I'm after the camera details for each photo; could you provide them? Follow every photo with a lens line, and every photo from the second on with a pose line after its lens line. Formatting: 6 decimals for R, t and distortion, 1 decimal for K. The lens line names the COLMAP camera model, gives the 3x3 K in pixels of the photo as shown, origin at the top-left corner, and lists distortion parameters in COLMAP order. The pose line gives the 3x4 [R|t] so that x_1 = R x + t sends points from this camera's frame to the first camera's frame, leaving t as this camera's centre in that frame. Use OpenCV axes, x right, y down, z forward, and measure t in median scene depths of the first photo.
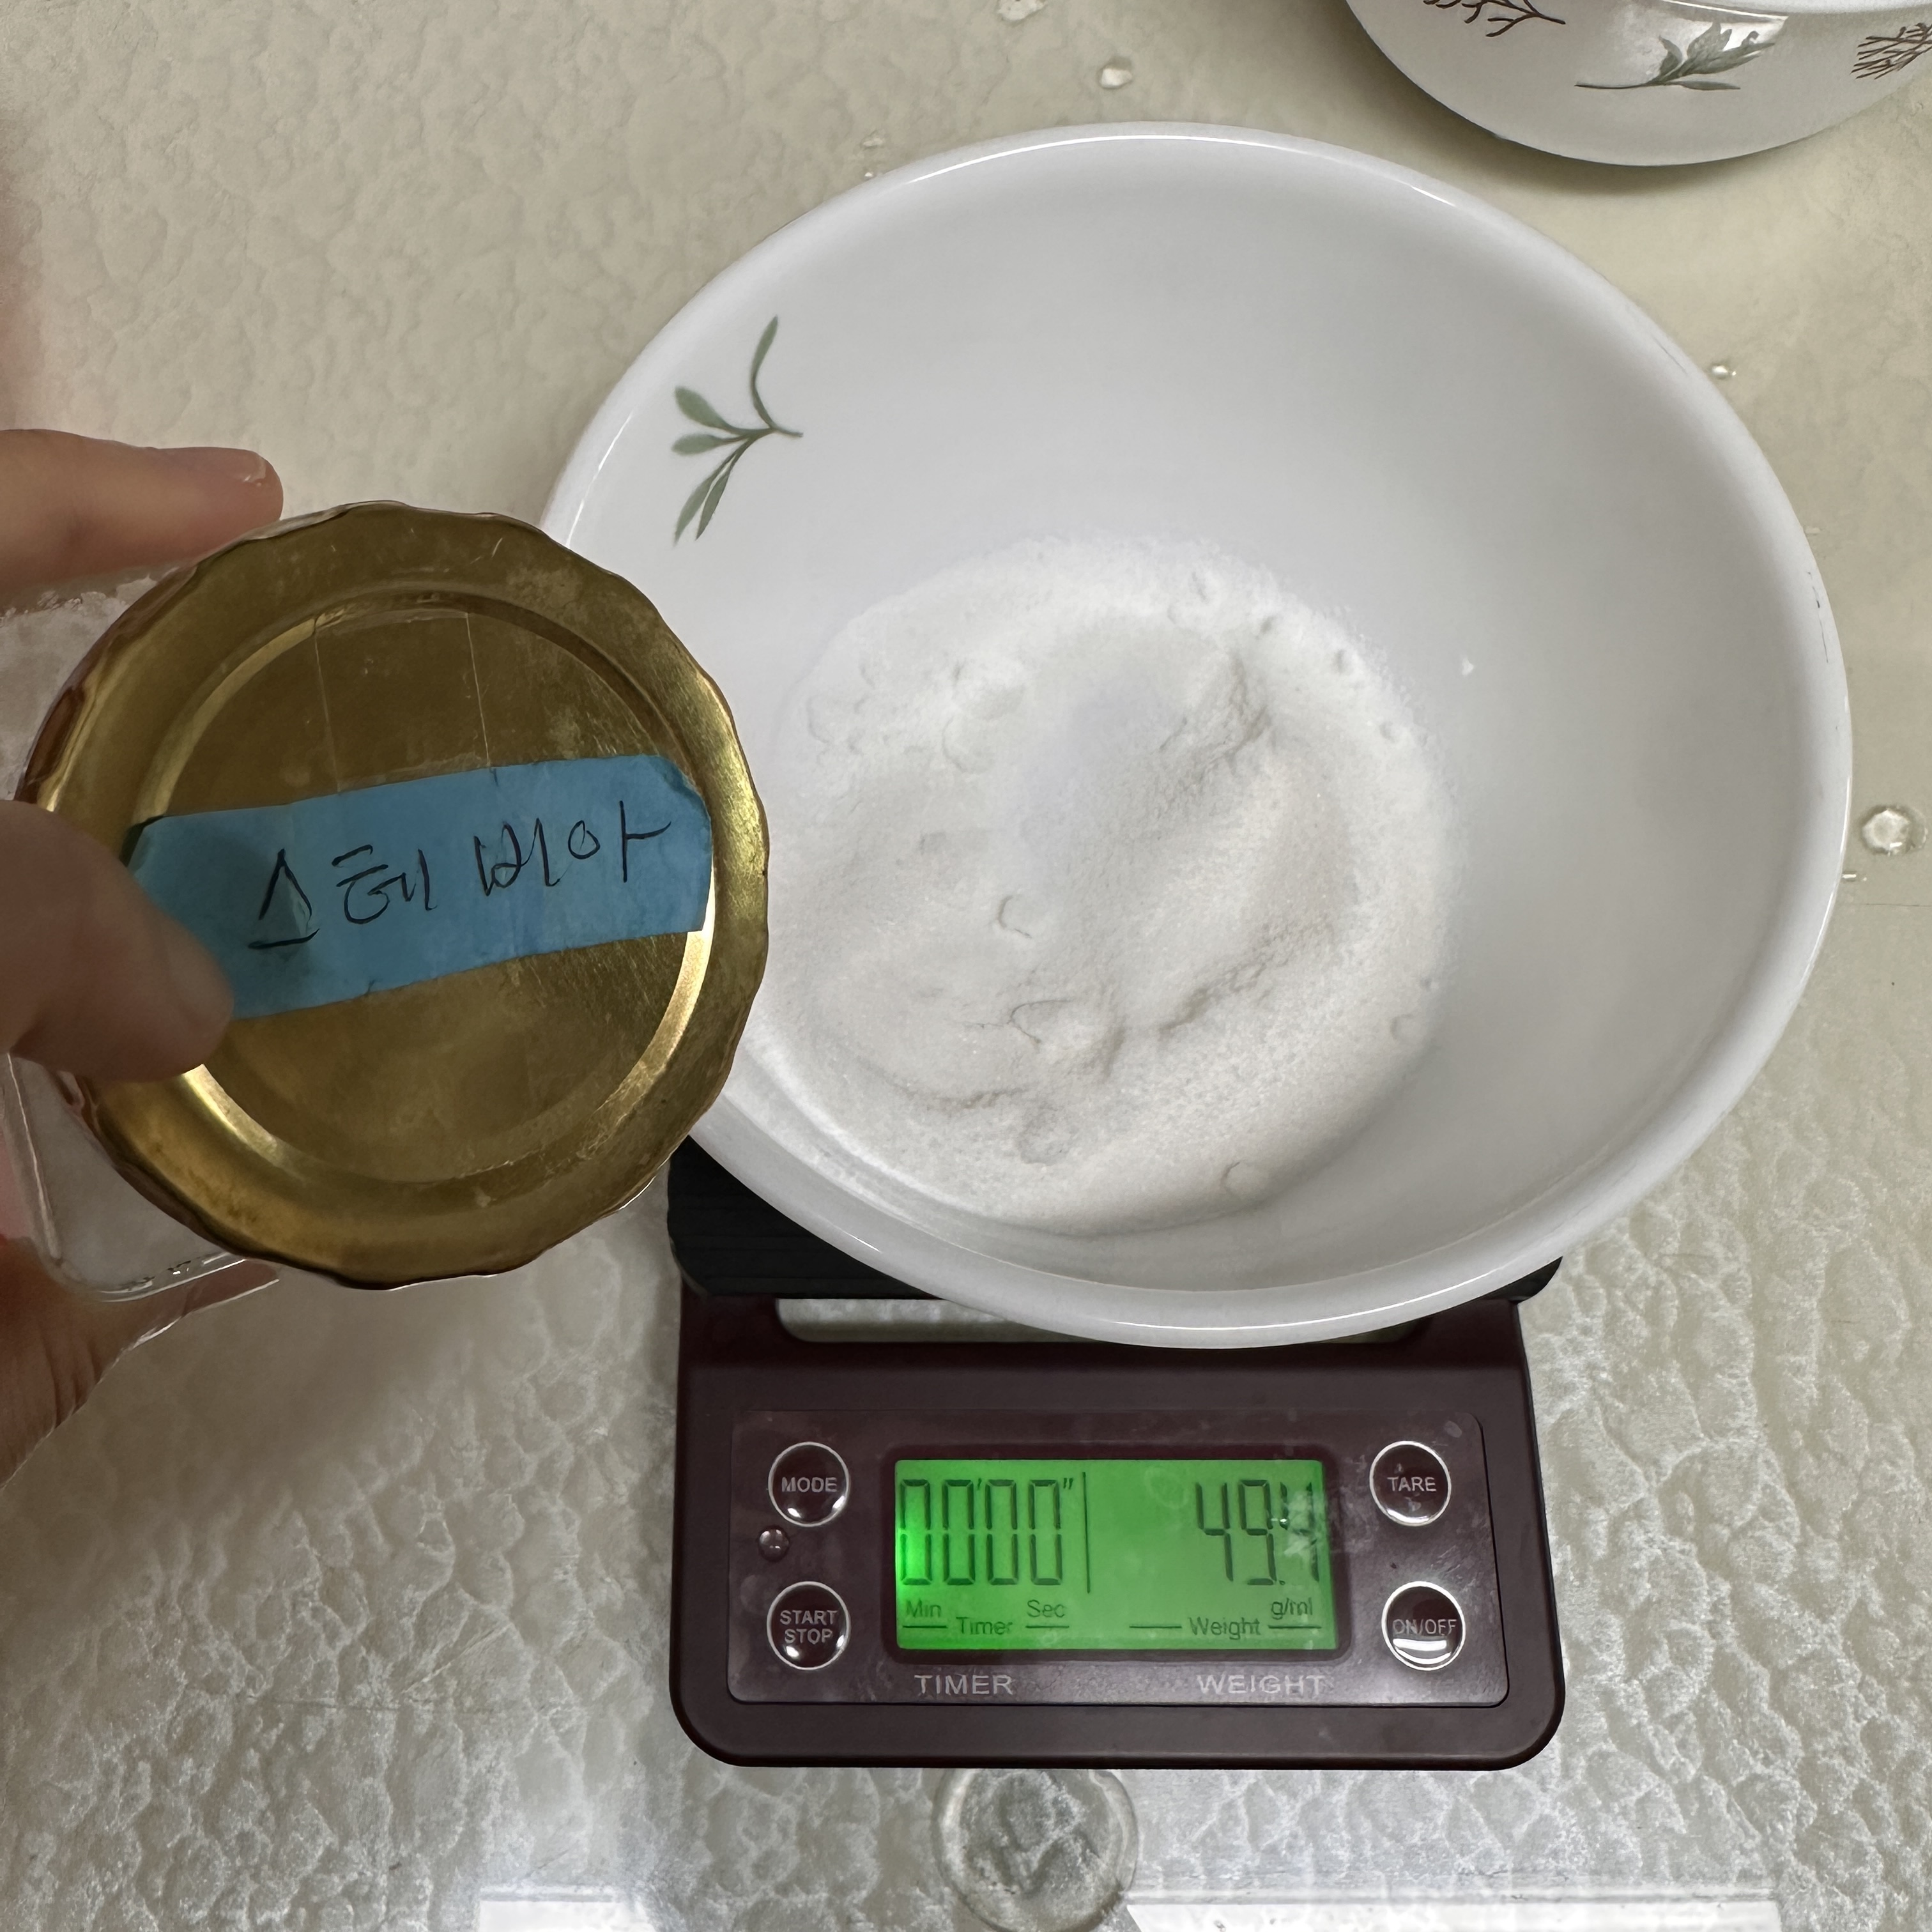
lens RADIAL K [[1856.5, 0, 966.0], [0, 1856.5, 966.0], [0, 0, 1]] dist [-0.002617, 0.015563]
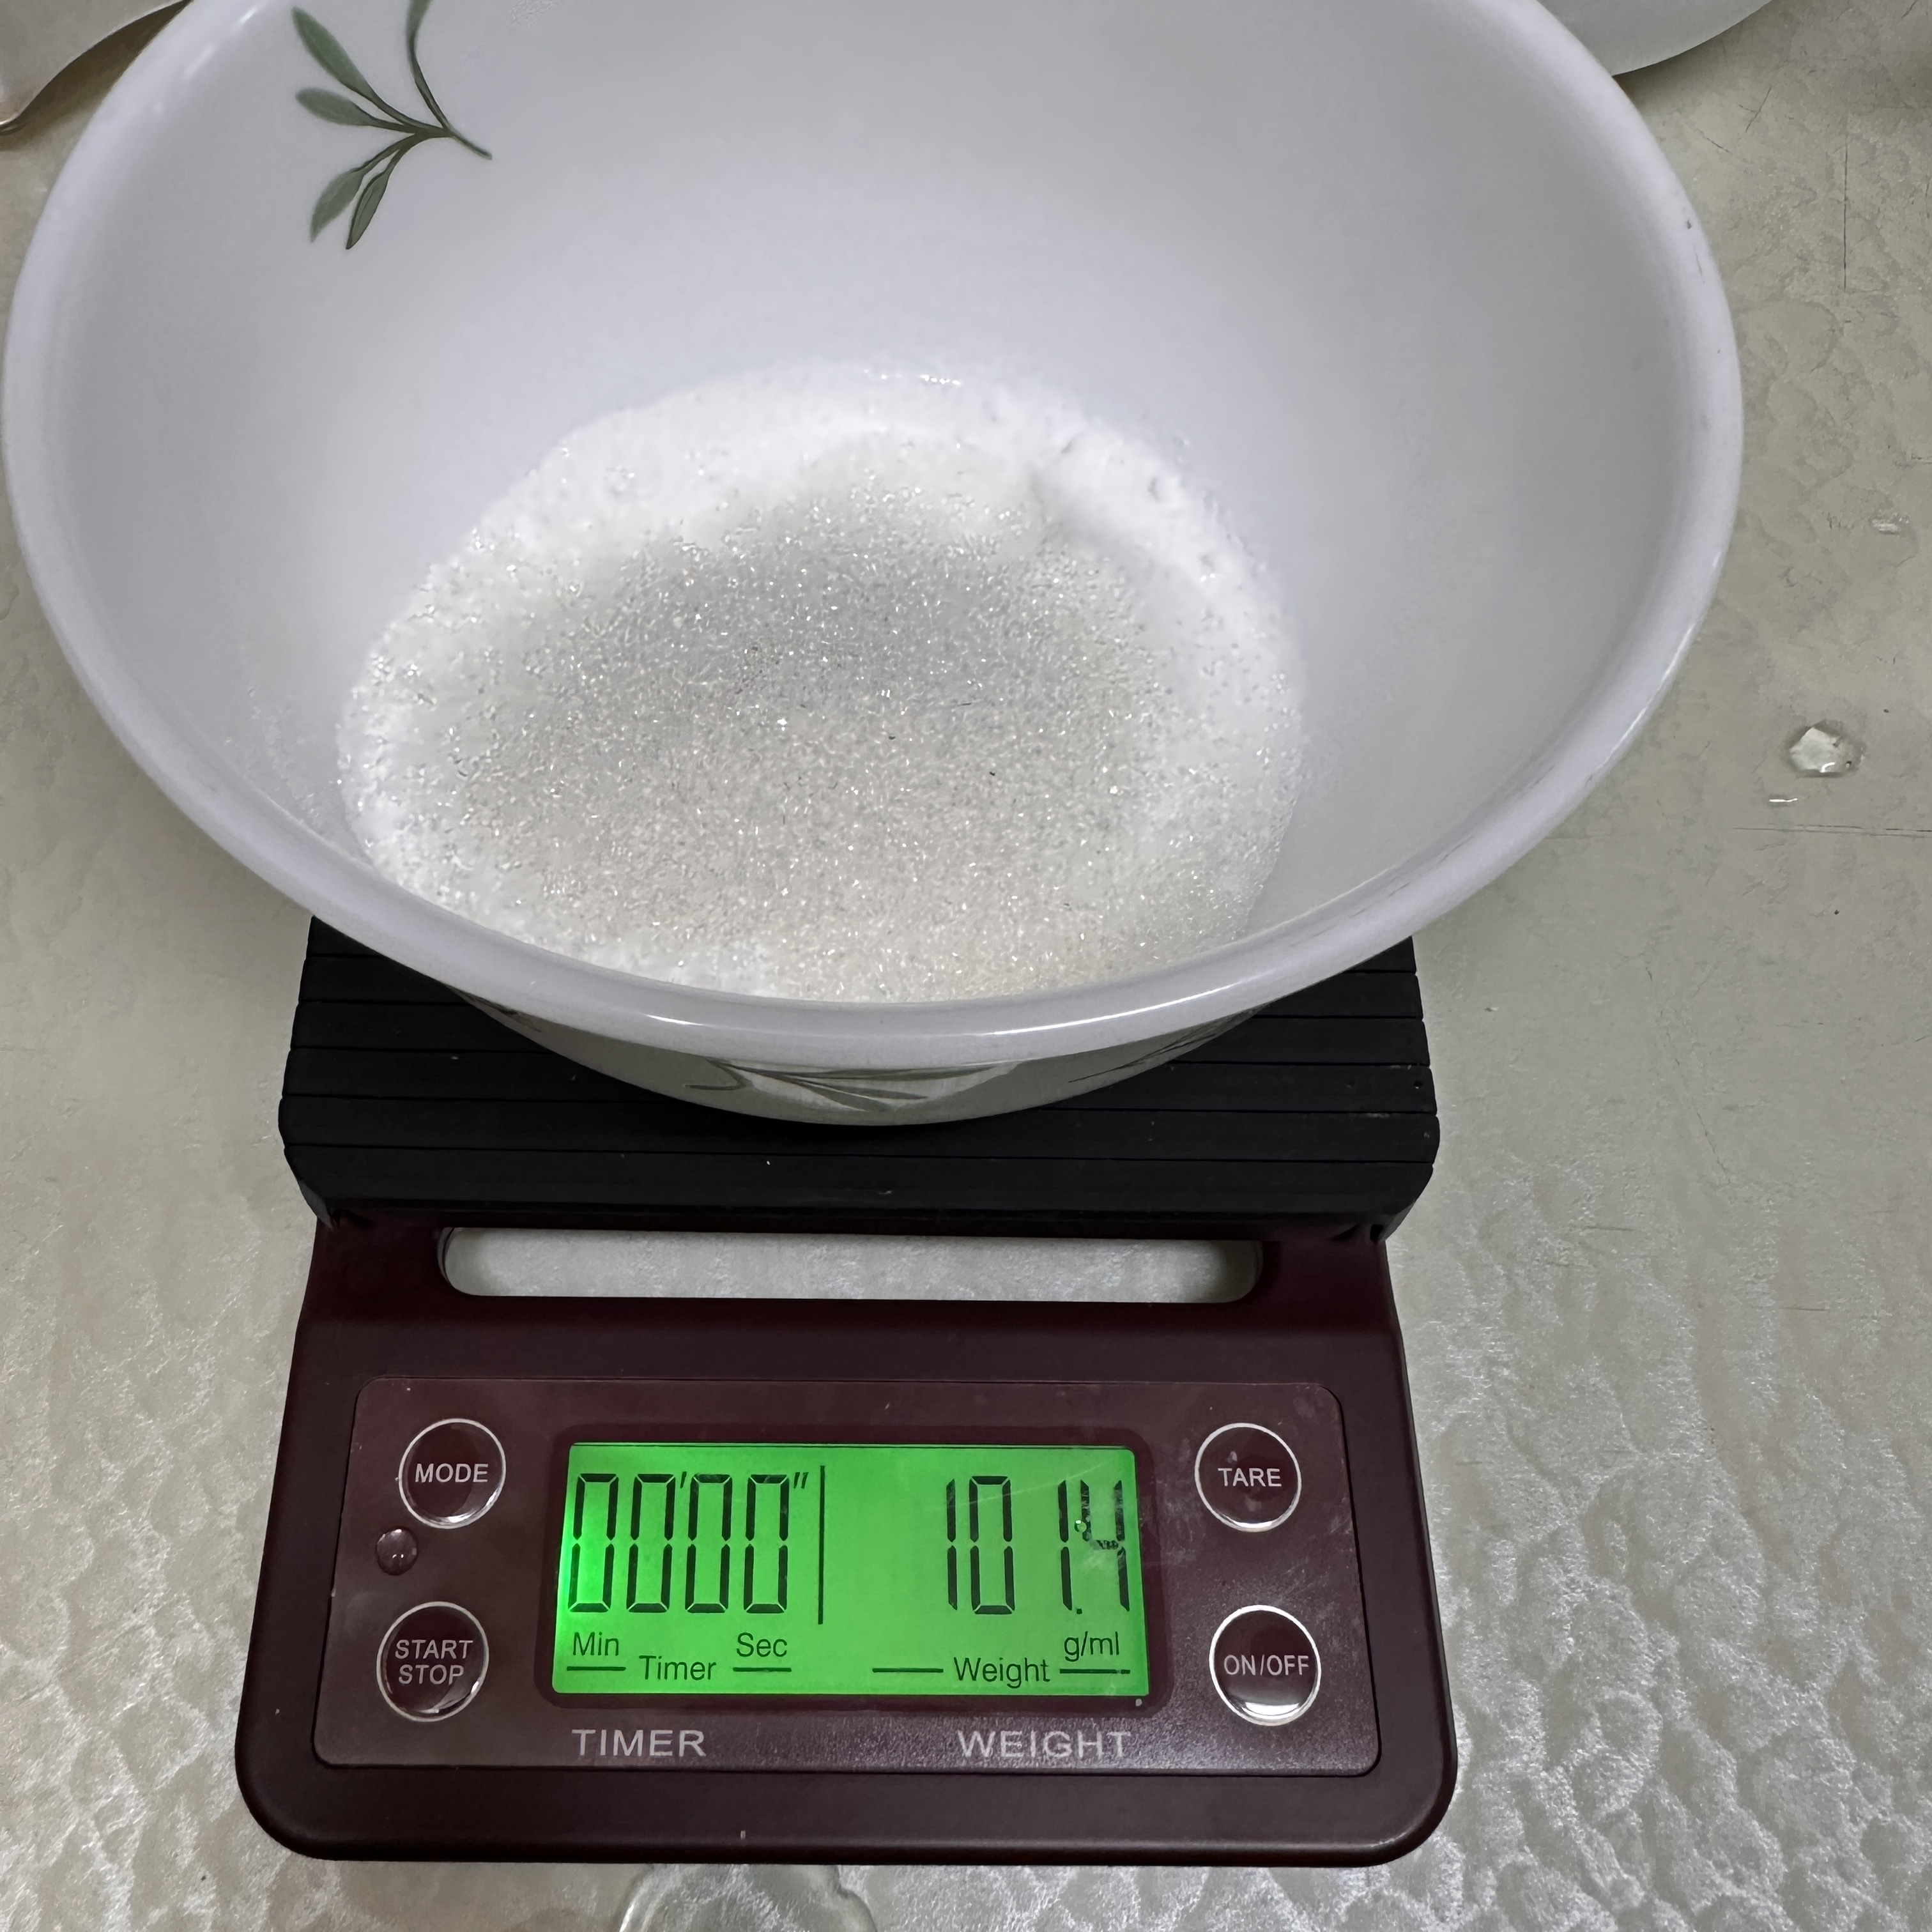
lens RADIAL K [[1856.5, 0, 966.0], [0, 1856.5, 966.0], [0, 0, 1]] dist [-0.002617, 0.015563]
pose [[0.999792, 0.010092, 0.017698, 0.103861], [-0.007047, 0.986375, -0.164359, 0.189816], [-0.019115, 0.164200, 0.986242, 0.209332]]
